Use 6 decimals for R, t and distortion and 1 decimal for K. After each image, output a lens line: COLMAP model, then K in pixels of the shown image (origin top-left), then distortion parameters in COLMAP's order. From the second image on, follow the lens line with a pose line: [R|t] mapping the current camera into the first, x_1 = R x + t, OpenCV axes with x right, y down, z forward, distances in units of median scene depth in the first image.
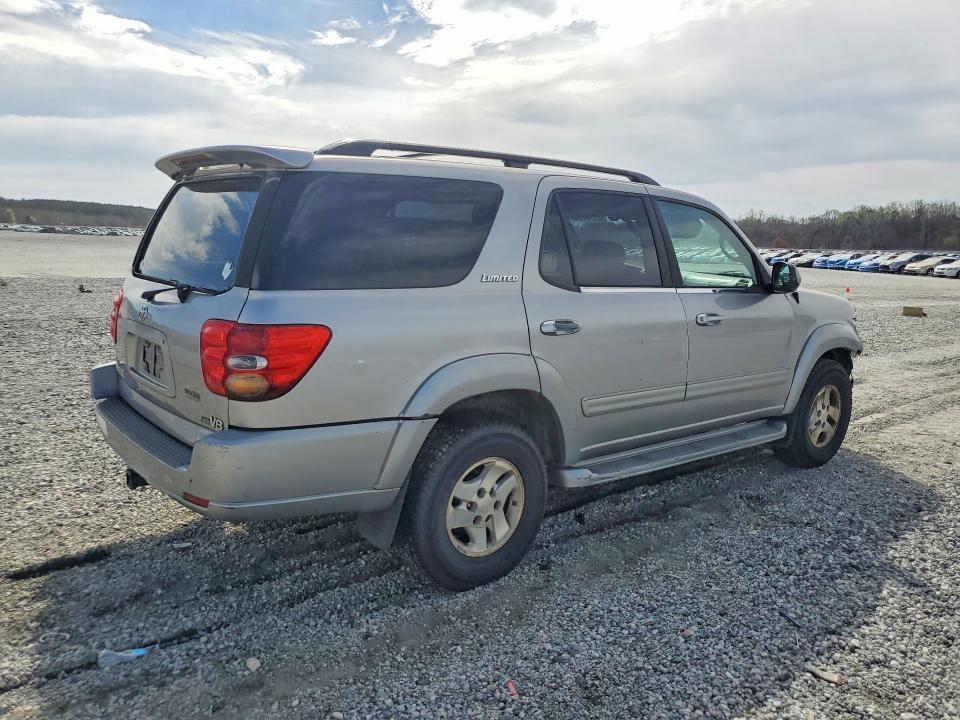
lens RADIAL K [[789.1, 0, 480.0], [0, 789.1, 360.0], [0, 0, 1]] dist [-0.004551, 0.047377]
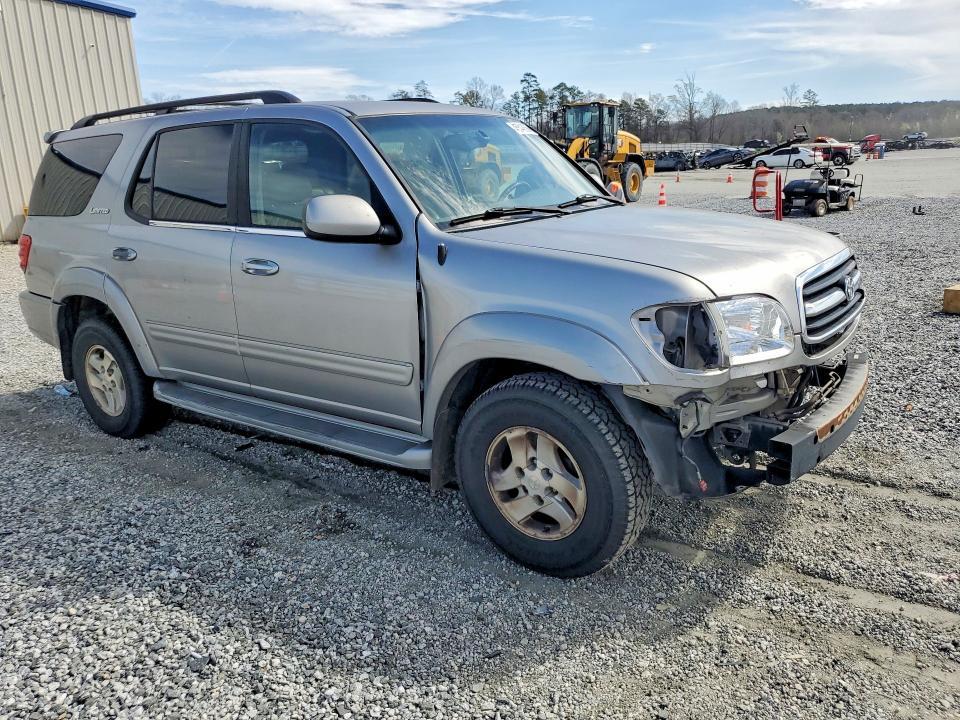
lens RADIAL K [[789.1, 0, 480.0], [0, 789.1, 360.0], [0, 0, 1]] dist [-0.004551, 0.047377]
pose [[0.204867, 0.190554, -0.960062, 1.148717], [-0.099782, 0.979822, 0.173183, -0.121312], [0.973690, 0.060317, 0.219747, 1.049591]]
